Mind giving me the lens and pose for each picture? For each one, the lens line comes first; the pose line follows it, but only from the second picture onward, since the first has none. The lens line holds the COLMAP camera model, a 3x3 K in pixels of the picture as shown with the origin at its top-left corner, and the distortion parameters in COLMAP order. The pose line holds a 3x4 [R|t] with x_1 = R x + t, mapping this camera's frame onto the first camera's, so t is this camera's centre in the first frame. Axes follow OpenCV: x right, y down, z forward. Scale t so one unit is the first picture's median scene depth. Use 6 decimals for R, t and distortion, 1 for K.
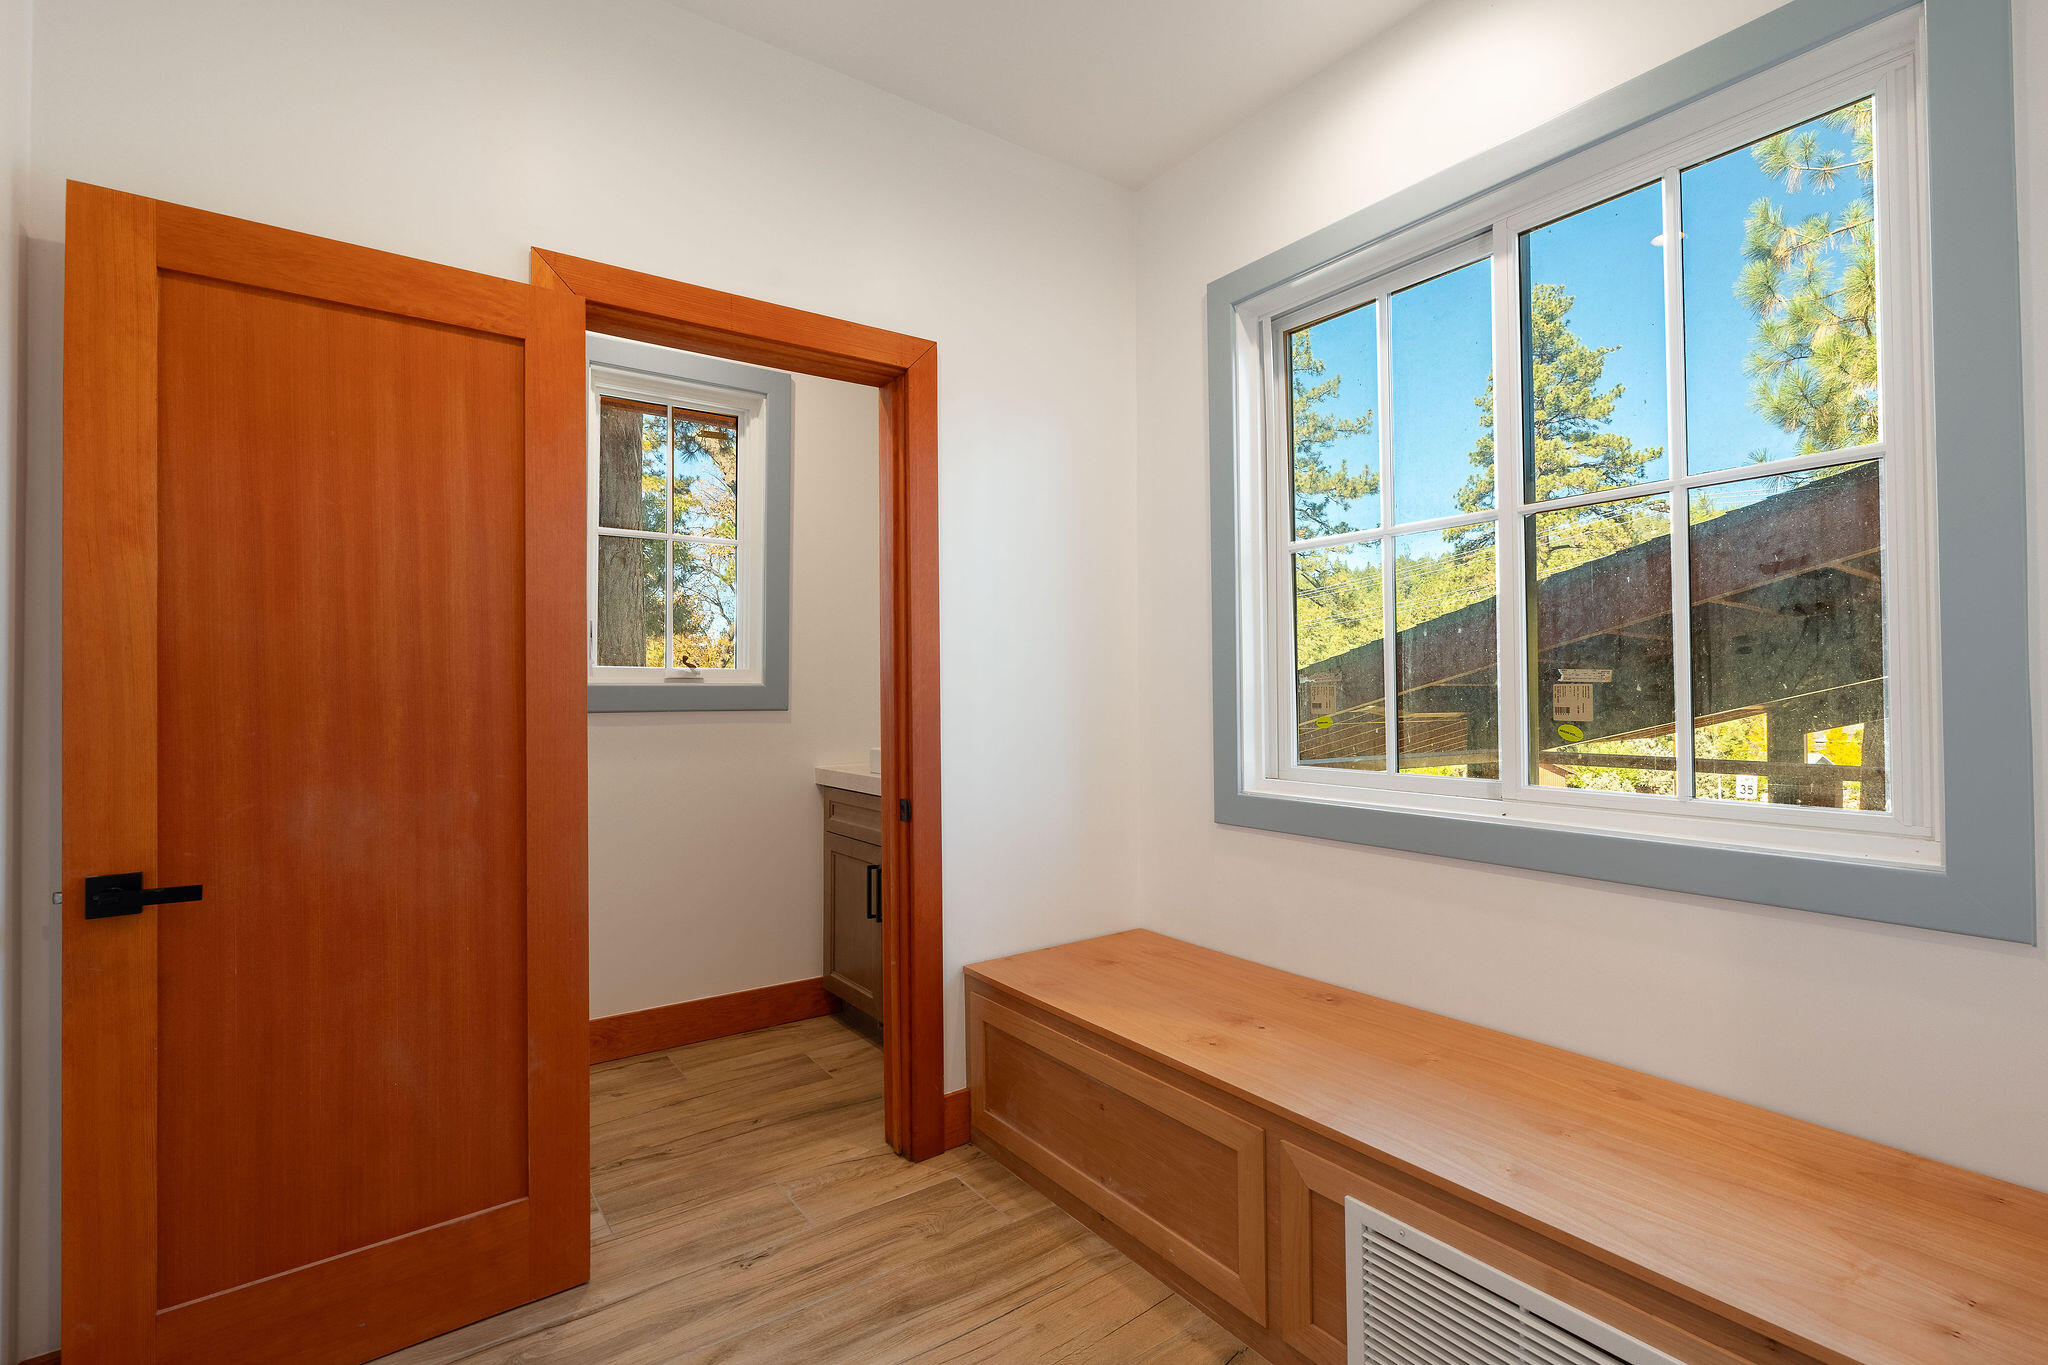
lens RADIAL K [[928.8, 0, 1018.7], [0, 928.8, 674.1], [0, 0, 1]] dist [-0.001025, 0.000452]
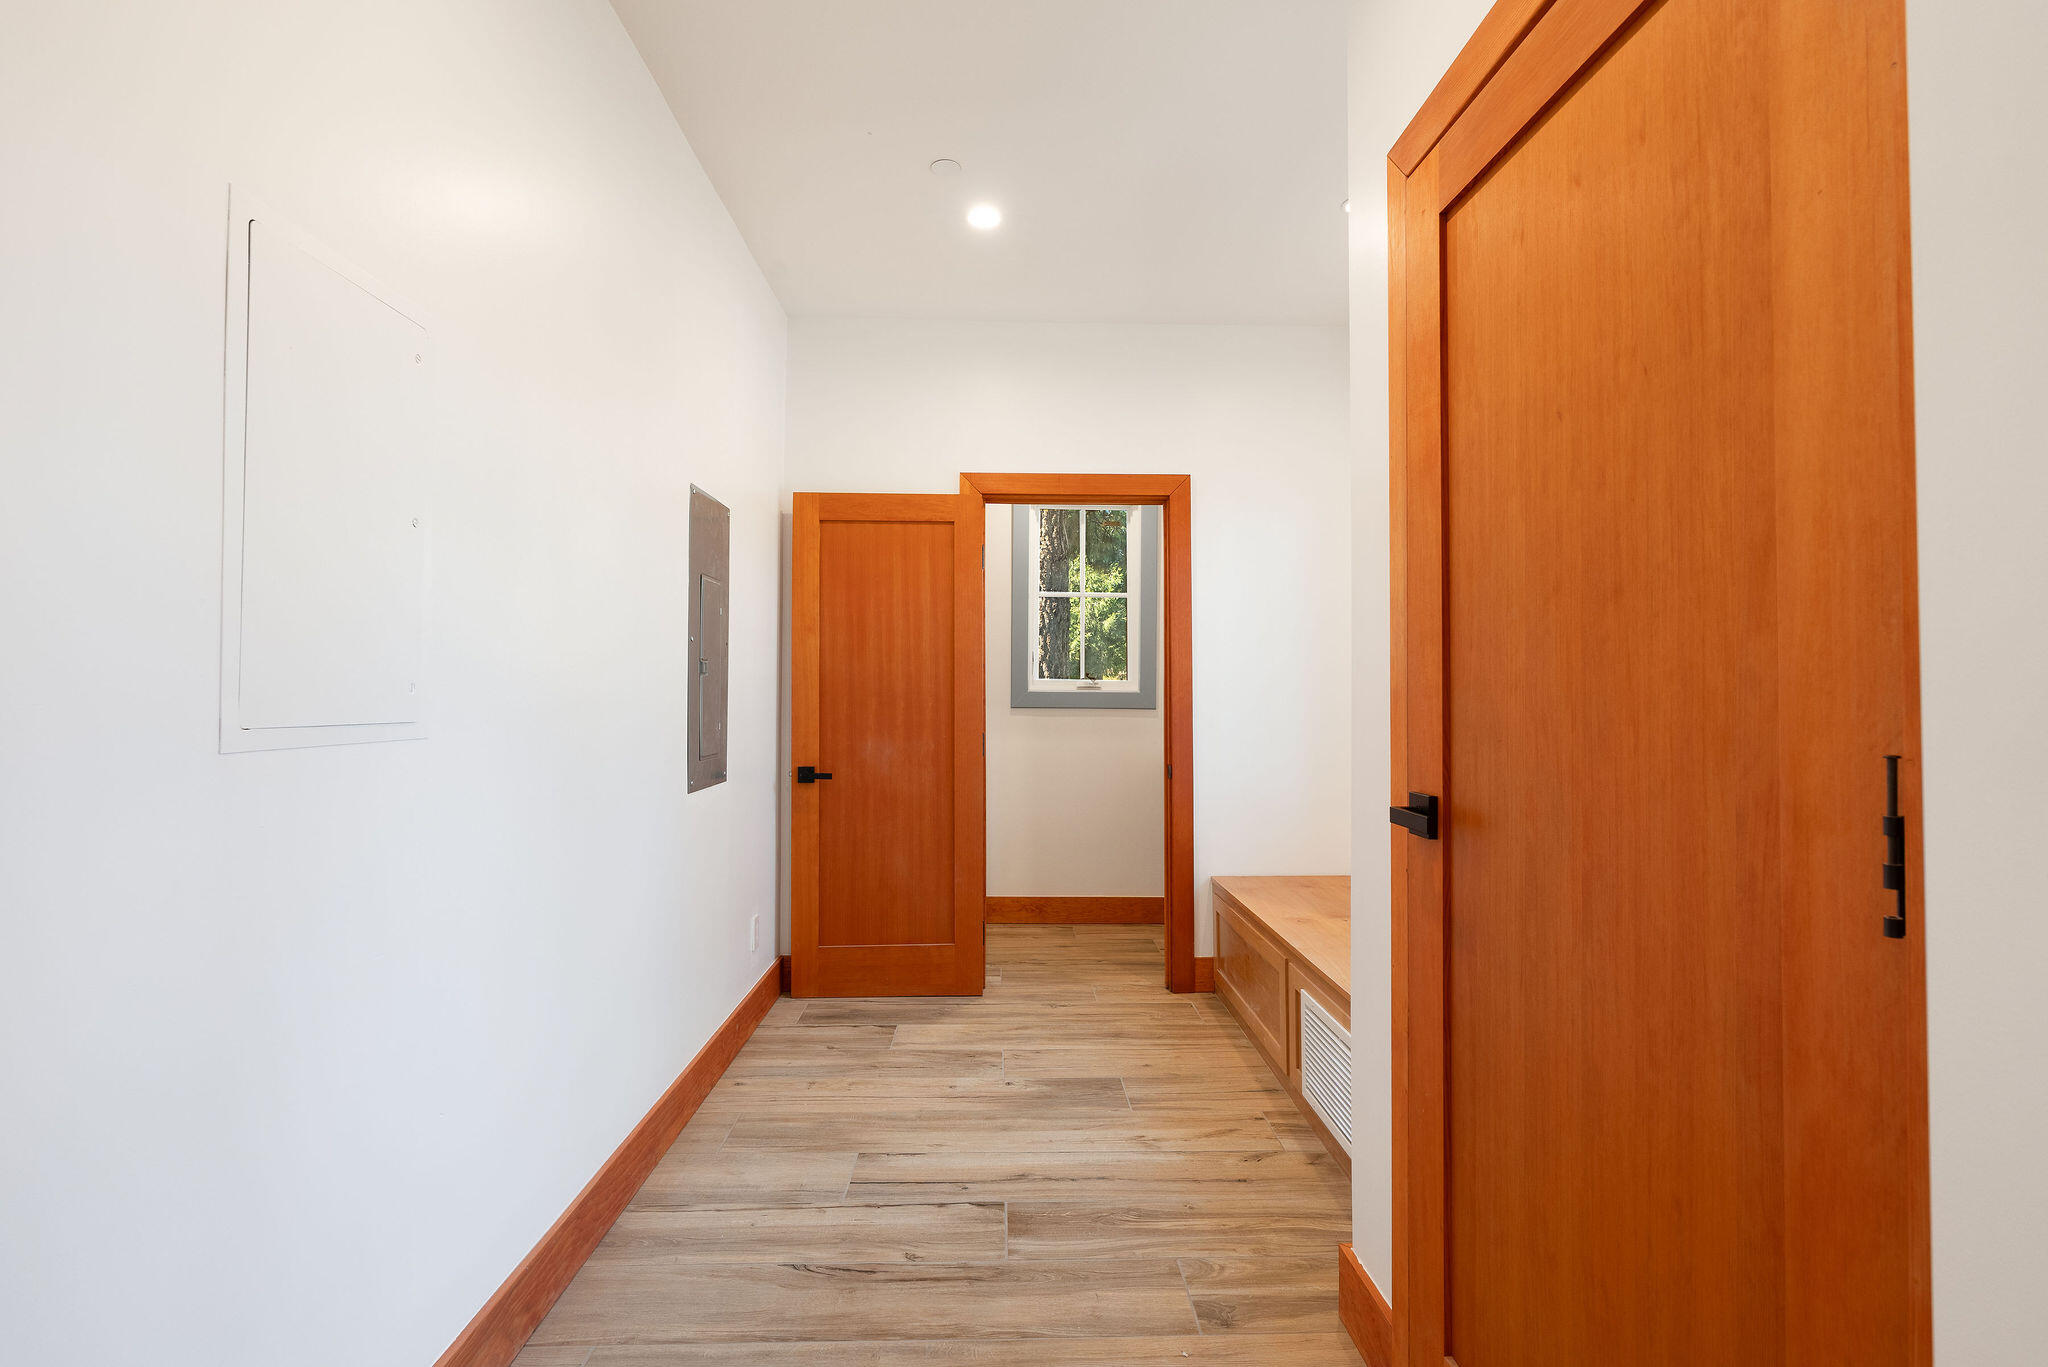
lens RADIAL K [[928.8, 0, 1018.7], [0, 928.8, 675.1], [0, 0, 1]] dist [-0.001025, 0.000452]
pose [[0.830185, -0.000904, -0.557487, 0.732252], [-0.000674, 0.999996, -0.002626, -0.019725], [0.557487, 0.002556, 0.830182, -0.619876]]
